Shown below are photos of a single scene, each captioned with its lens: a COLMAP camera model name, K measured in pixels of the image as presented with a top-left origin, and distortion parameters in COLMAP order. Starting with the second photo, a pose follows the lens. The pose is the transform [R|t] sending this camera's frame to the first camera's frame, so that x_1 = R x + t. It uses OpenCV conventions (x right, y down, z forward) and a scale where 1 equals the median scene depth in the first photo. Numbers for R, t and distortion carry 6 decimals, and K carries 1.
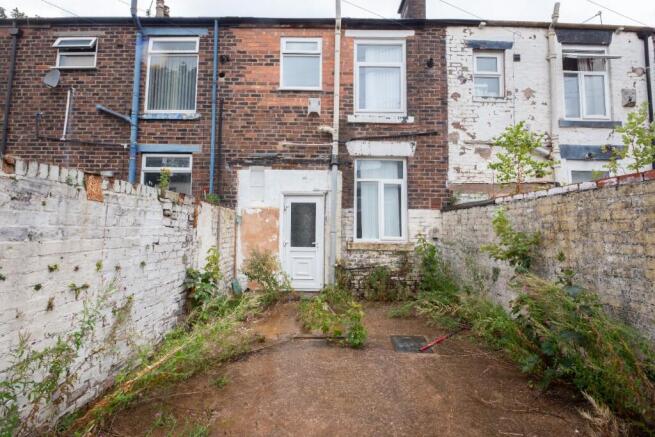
lens RADIAL K [[327.0, 0, 330.5], [0, 327.0, 209.3], [0, 0, 1]] dist [0.016460, -0.000811]
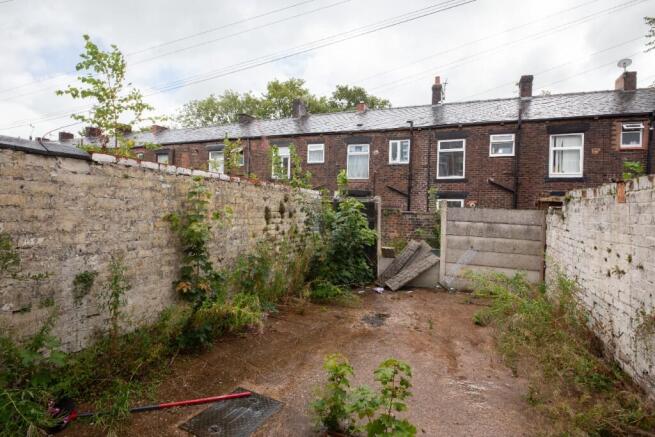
lens RADIAL K [[327.0, 0, 330.5], [0, 327.0, 209.3], [0, 0, 1]] dist [0.016460, -0.000811]
pose [[-0.920483, -0.035024, 0.389211, -0.134099], [-0.062527, 0.996344, -0.058219, 0.093897], [-0.385748, -0.077926, -0.919307, 1.739245]]
